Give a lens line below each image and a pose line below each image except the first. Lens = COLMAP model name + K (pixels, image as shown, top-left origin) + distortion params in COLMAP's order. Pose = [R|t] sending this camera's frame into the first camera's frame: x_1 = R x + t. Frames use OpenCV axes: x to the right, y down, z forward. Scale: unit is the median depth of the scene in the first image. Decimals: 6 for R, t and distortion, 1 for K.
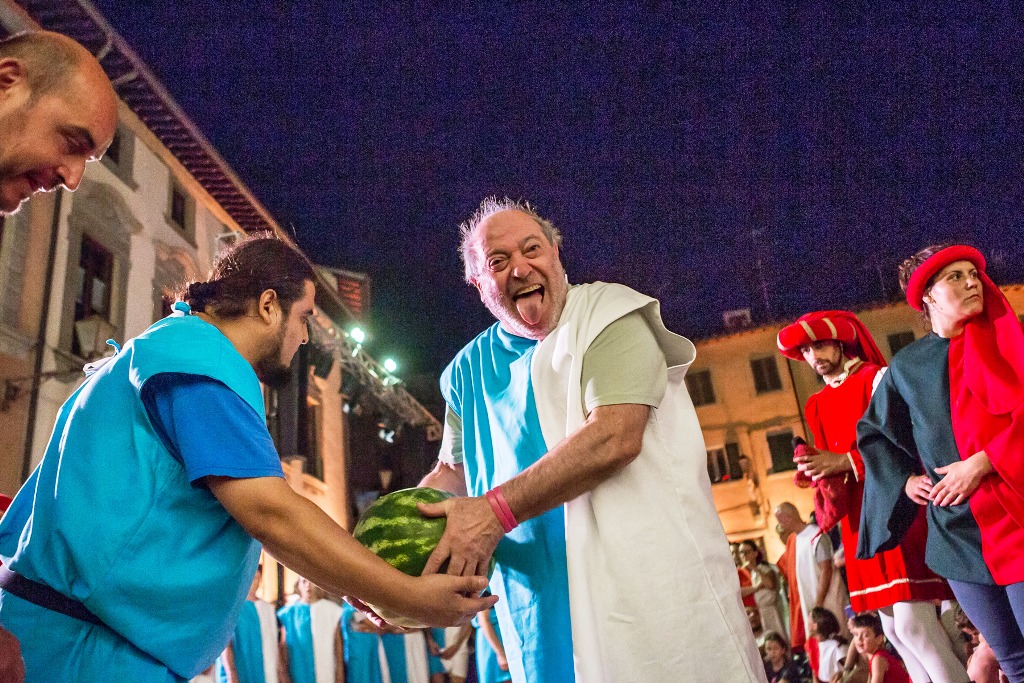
lens RADIAL K [[854.4, 0, 489.6], [0, 854.4, 278.2], [0, 0, 1]] dist [-0.125556, 0.132754]
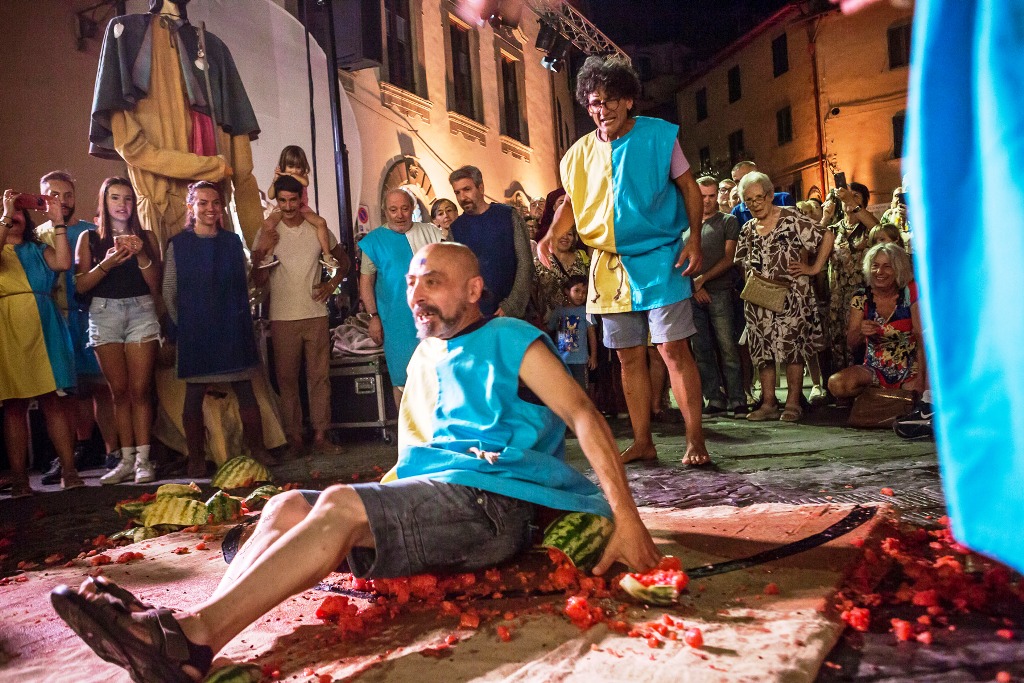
lens RADIAL K [[800.7, 0, 512.3], [0, 800.7, 357.0], [0, 0, 1]] dist [-0.087697, 0.089879]
pose [[0.961659, 0.039821, -0.271341, 0.040295], [0.087271, 0.893537, 0.440426, 0.063203], [0.259992, -0.447220, 0.855803, 0.137140]]
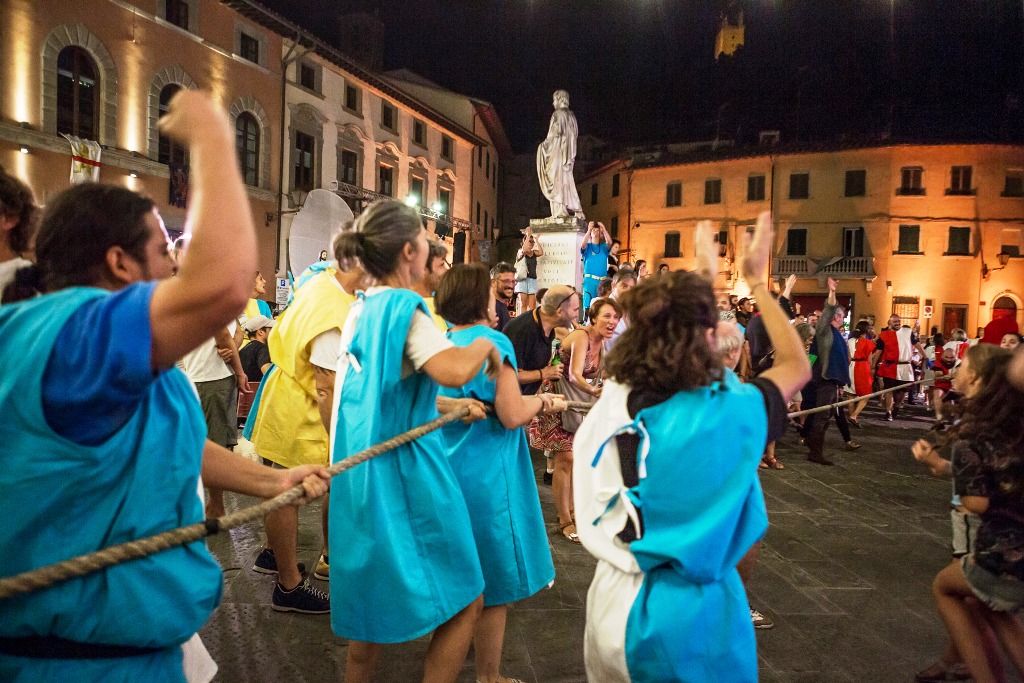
lens RADIAL K [[718.6, 0, 512.0], [0, 718.6, 341.5], [0, 0, 1]] dist [-0.090363, -0.000423]
pose [[0.965916, 0.132826, -0.222181, 0.303221], [-0.023475, 0.899725, 0.435826, -0.227580], [0.257791, -0.415756, 0.872176, -0.378137]]
